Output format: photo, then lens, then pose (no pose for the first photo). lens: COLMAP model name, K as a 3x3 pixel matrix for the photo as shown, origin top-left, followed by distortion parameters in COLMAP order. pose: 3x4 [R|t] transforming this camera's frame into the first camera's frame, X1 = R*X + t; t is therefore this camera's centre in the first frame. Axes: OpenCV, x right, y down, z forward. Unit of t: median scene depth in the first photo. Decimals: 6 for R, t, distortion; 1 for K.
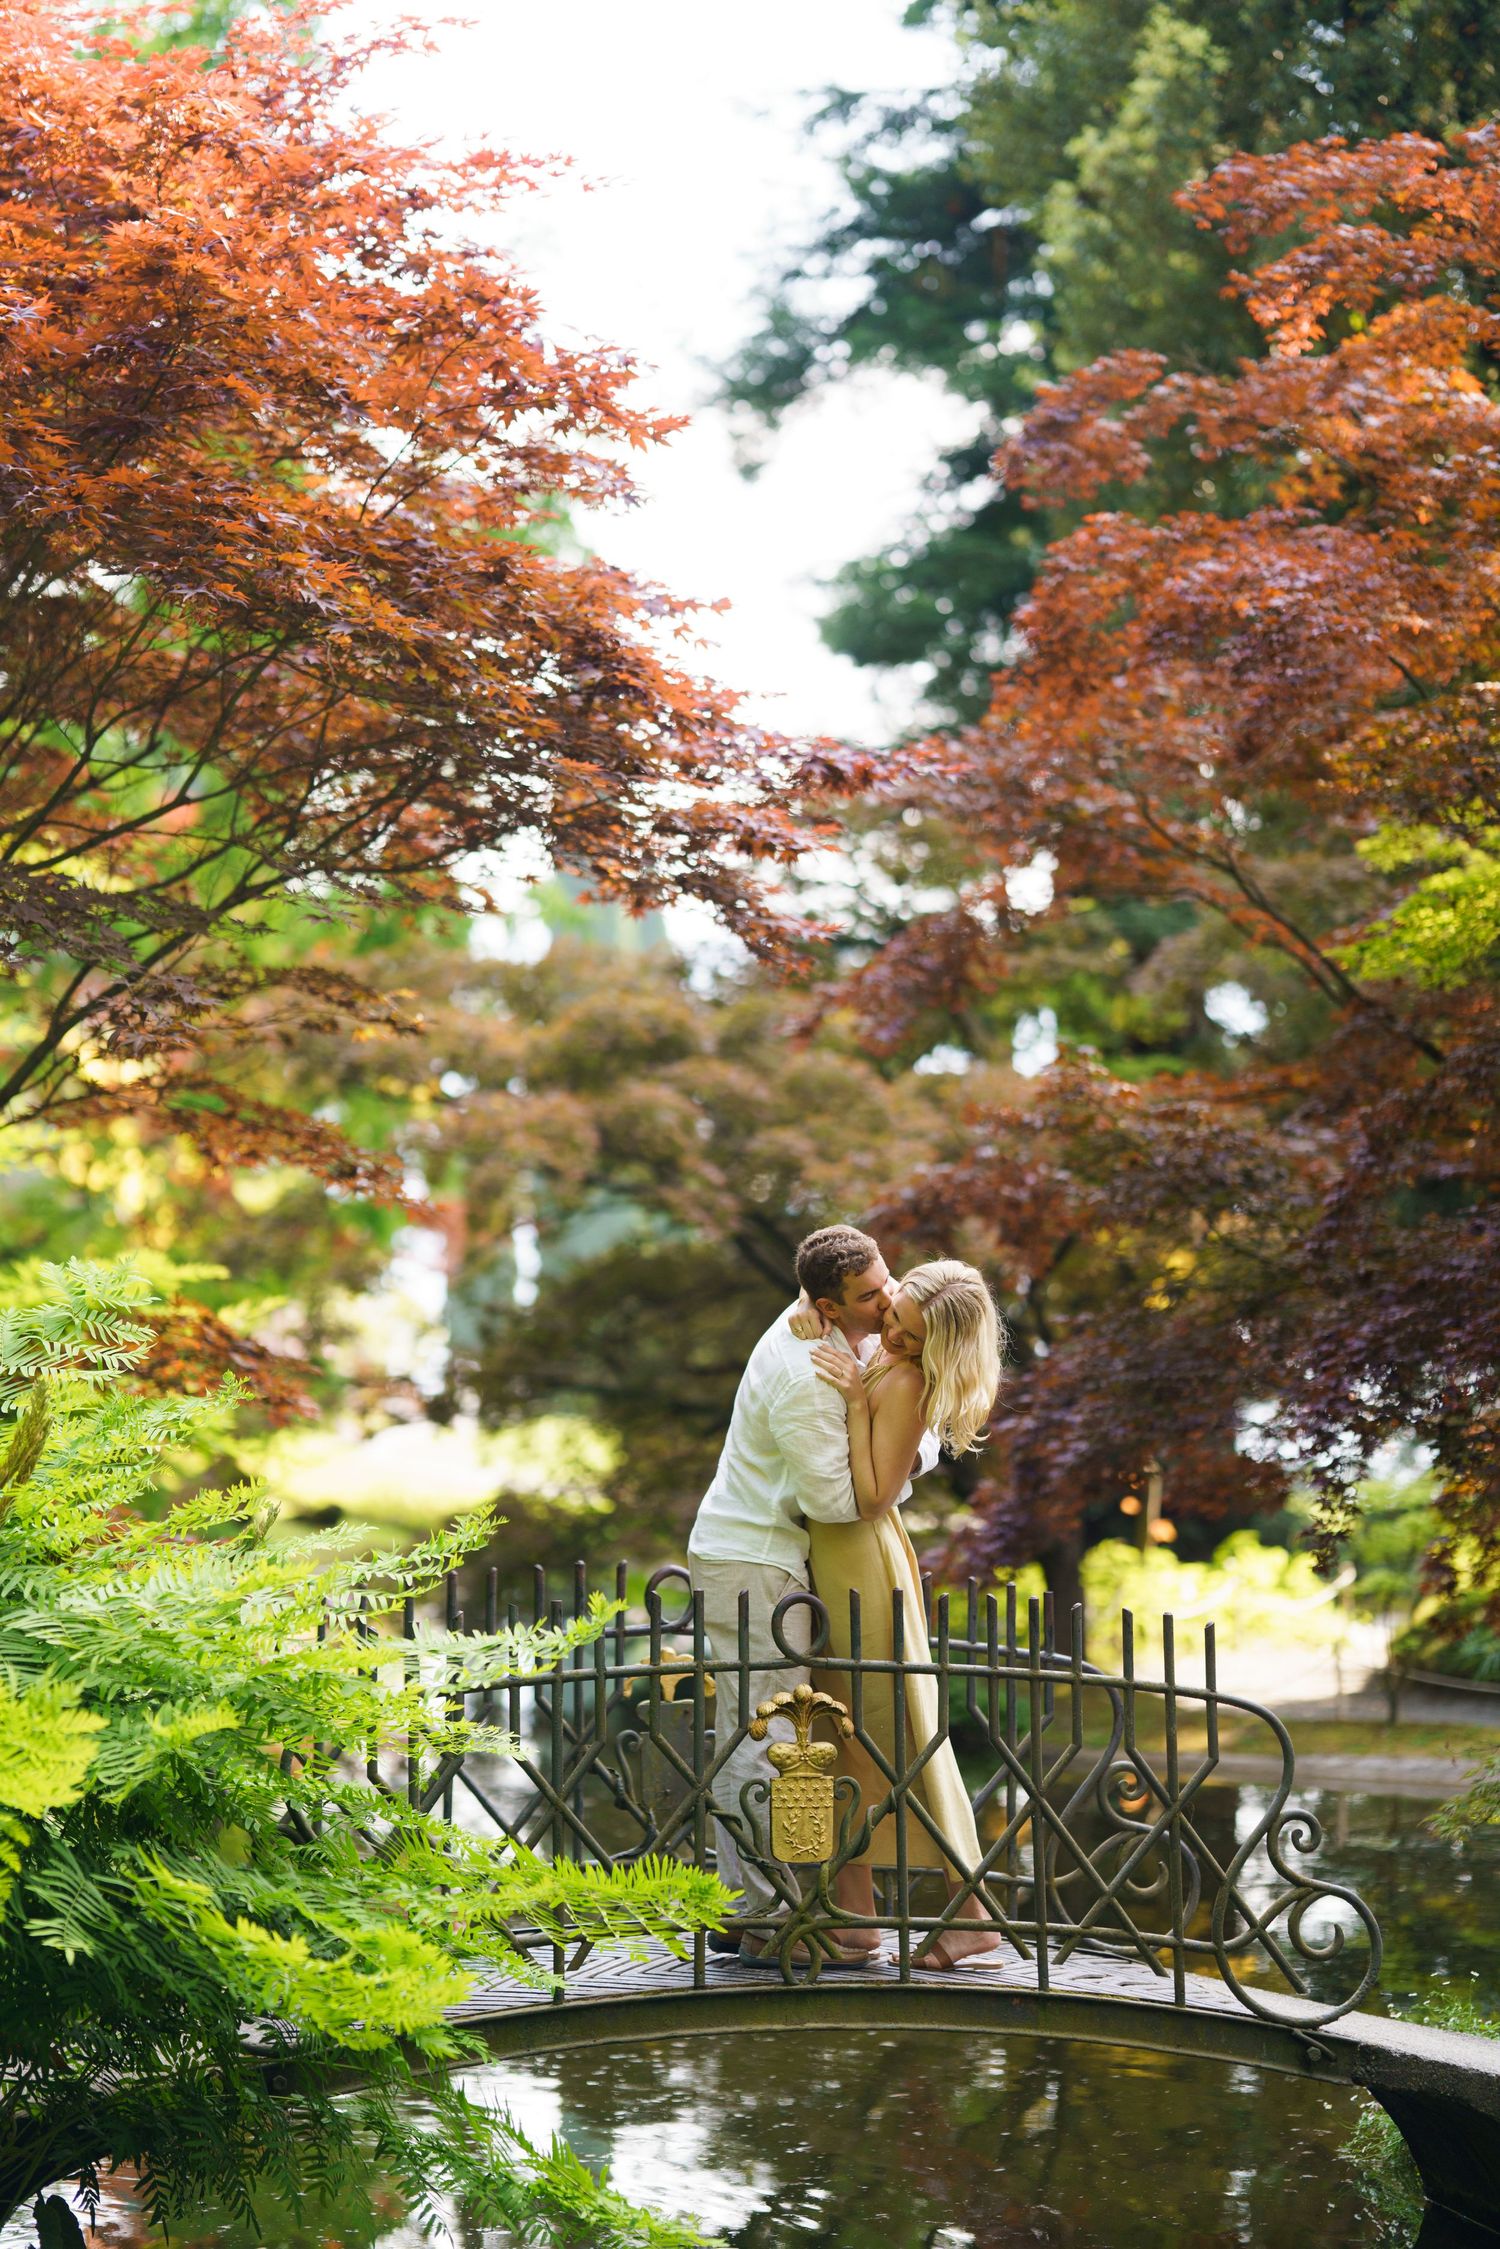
lens RADIAL K [[5527.6, 0, 750.0], [0, 5527.6, 1124.5], [0, 0, 1]] dist [0.653928, 0.495917]
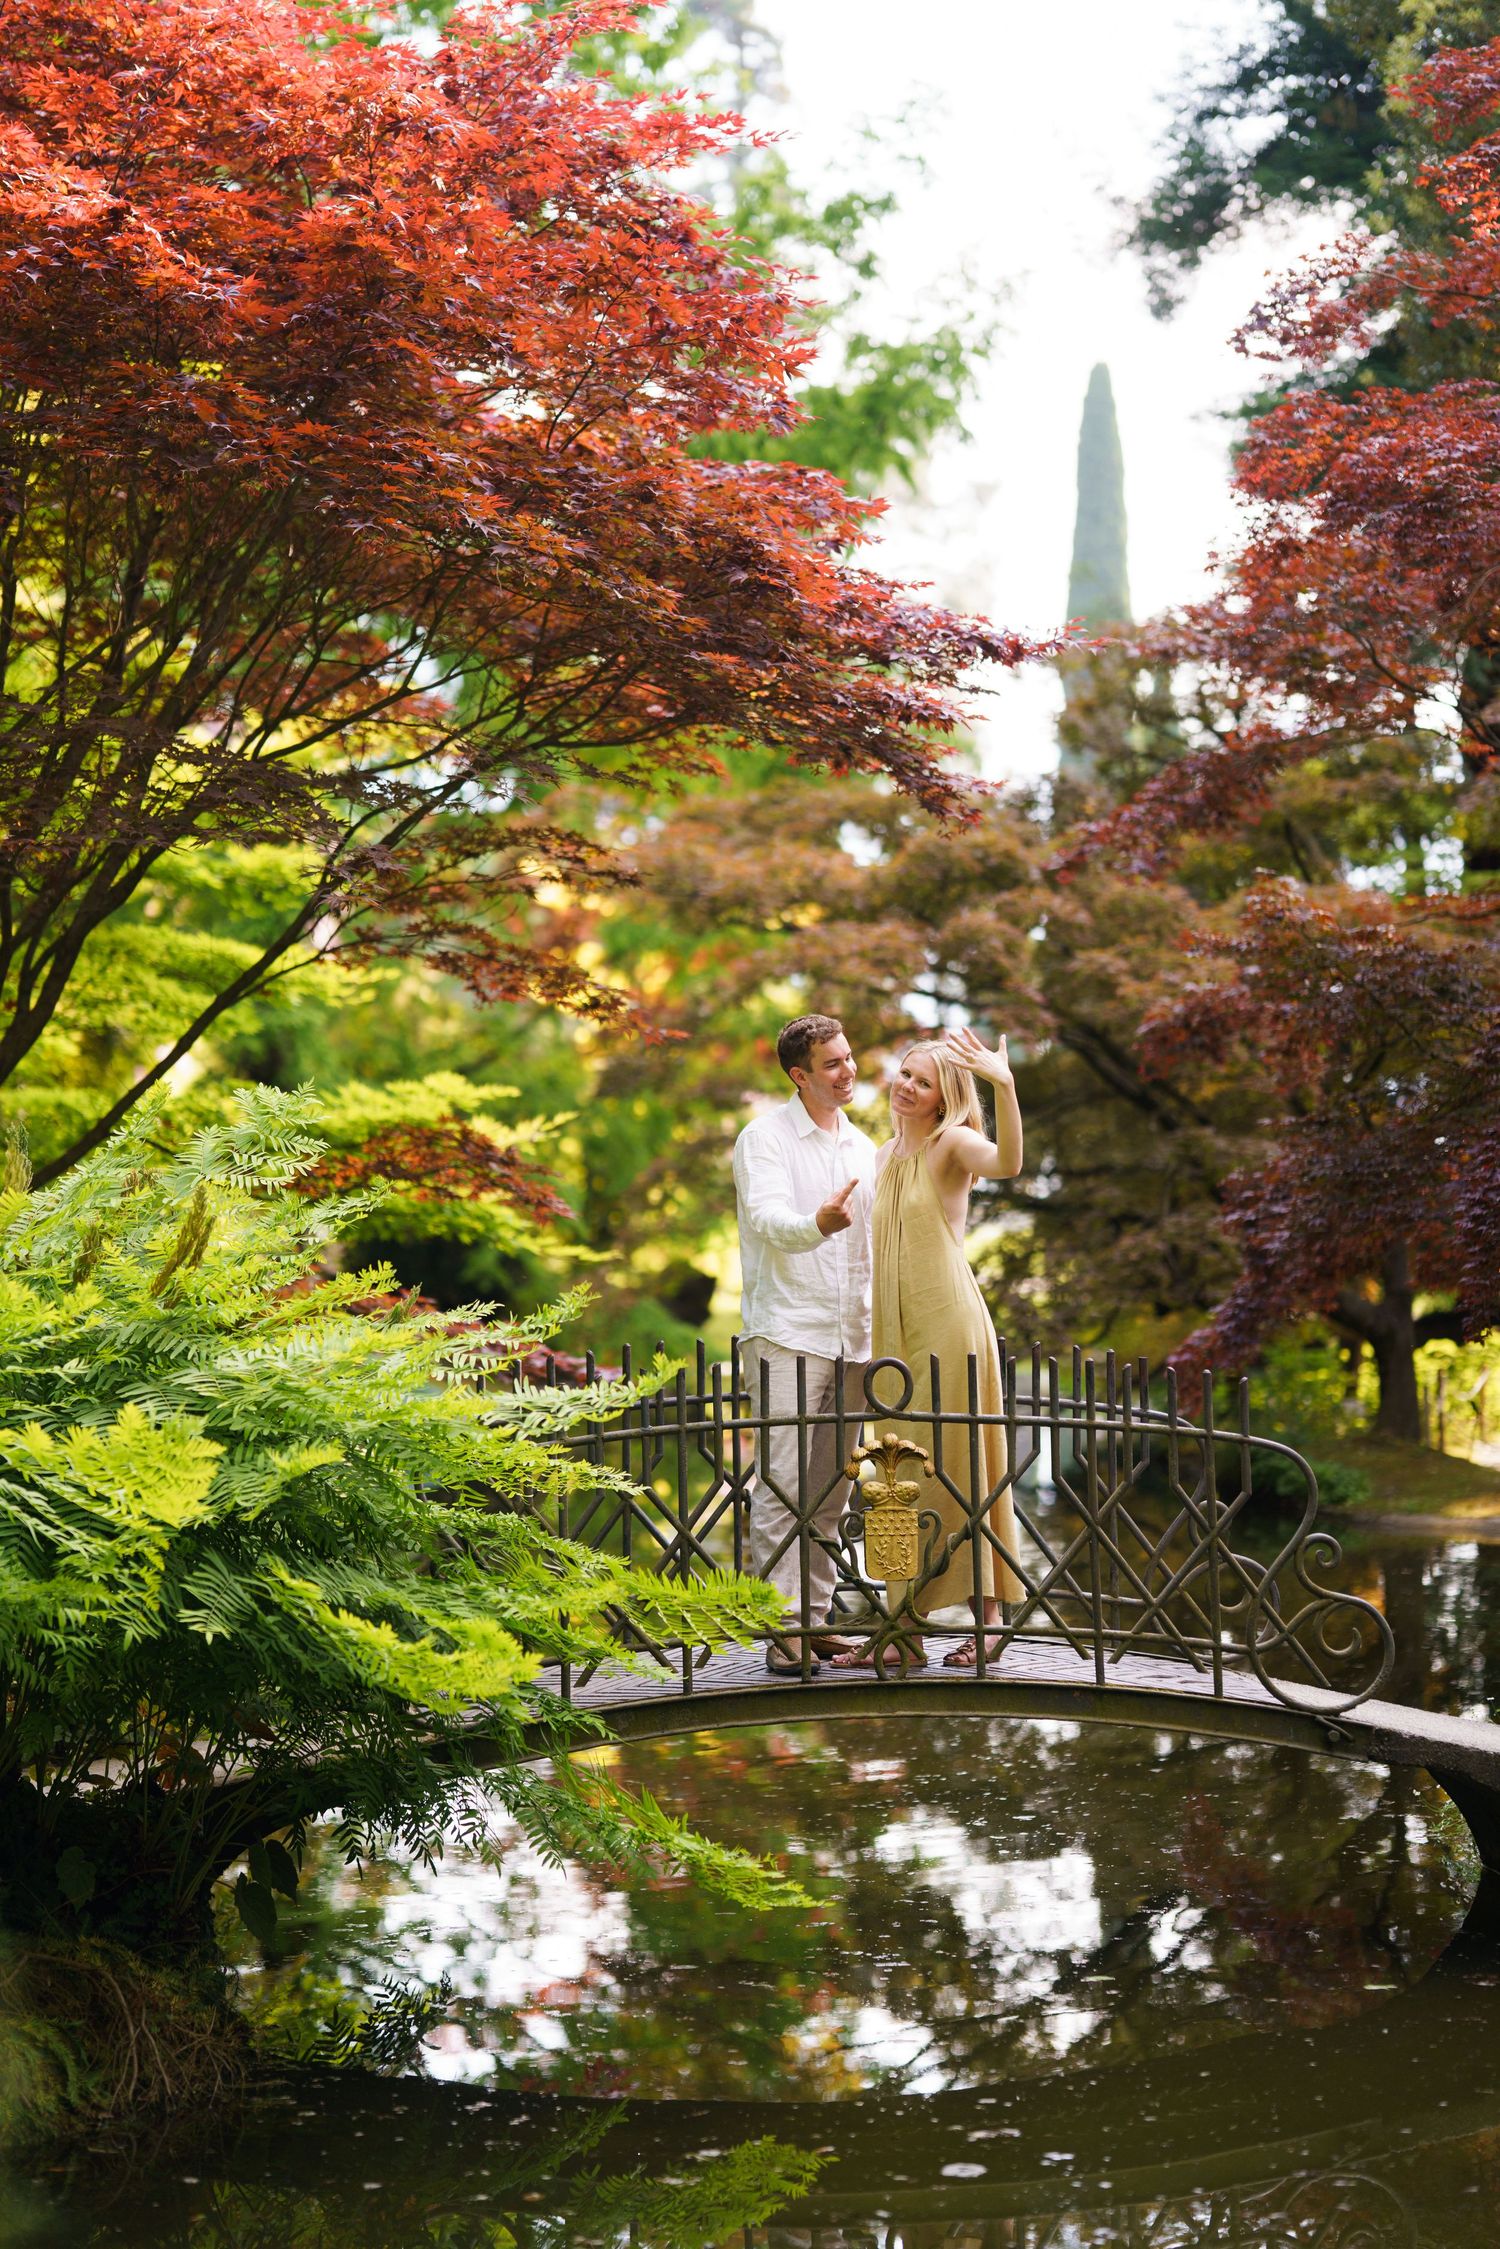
lens RADIAL K [[5395.9, 0, 750.0], [0, 5395.9, 1124.5], [0, 0, 1]] dist [0.648224, 0.576761]
pose [[0.995161, -0.014879, -0.097122, 0.090909], [0.018258, 0.999255, 0.033998, -0.005318], [0.096544, -0.035607, 0.994692, -0.149632]]
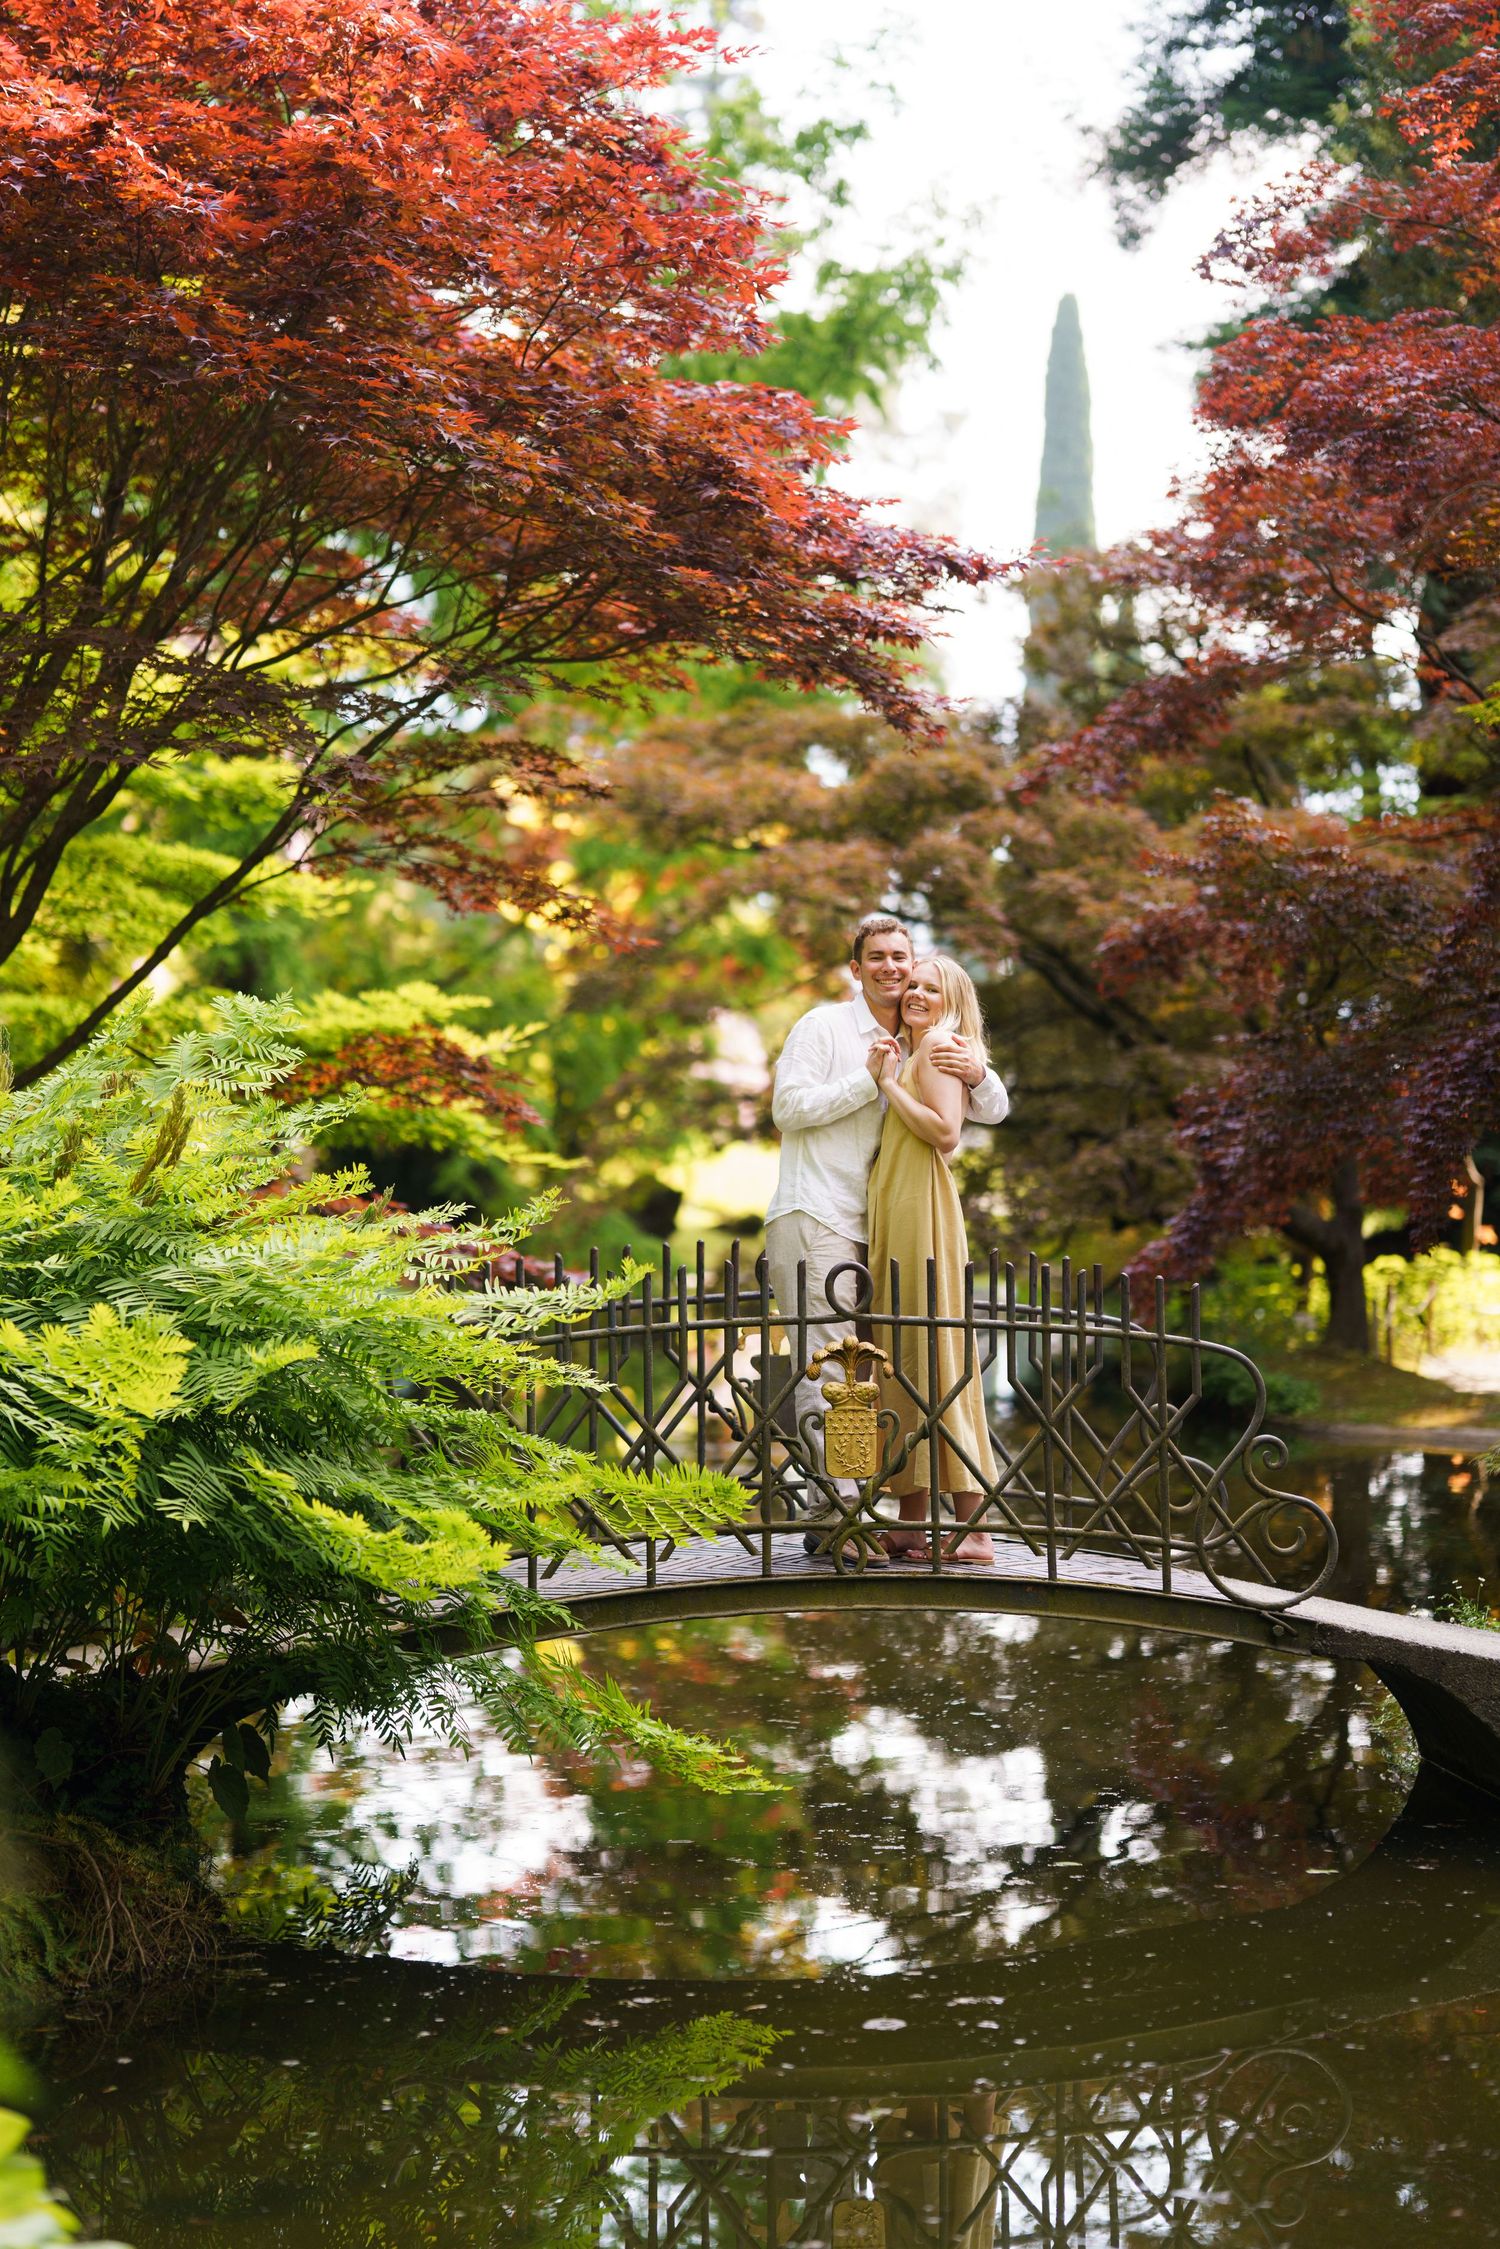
lens RADIAL K [[5302.8, 0, 750.0], [0, 5302.8, 1124.5], [0, 0, 1]] dist [0.673335, 0.258809]
pose [[0.995835, -0.005292, -0.091018, 0.091690], [0.009800, 0.998743, 0.049156, -0.003175], [0.090644, -0.049843, 0.994635, -0.156919]]
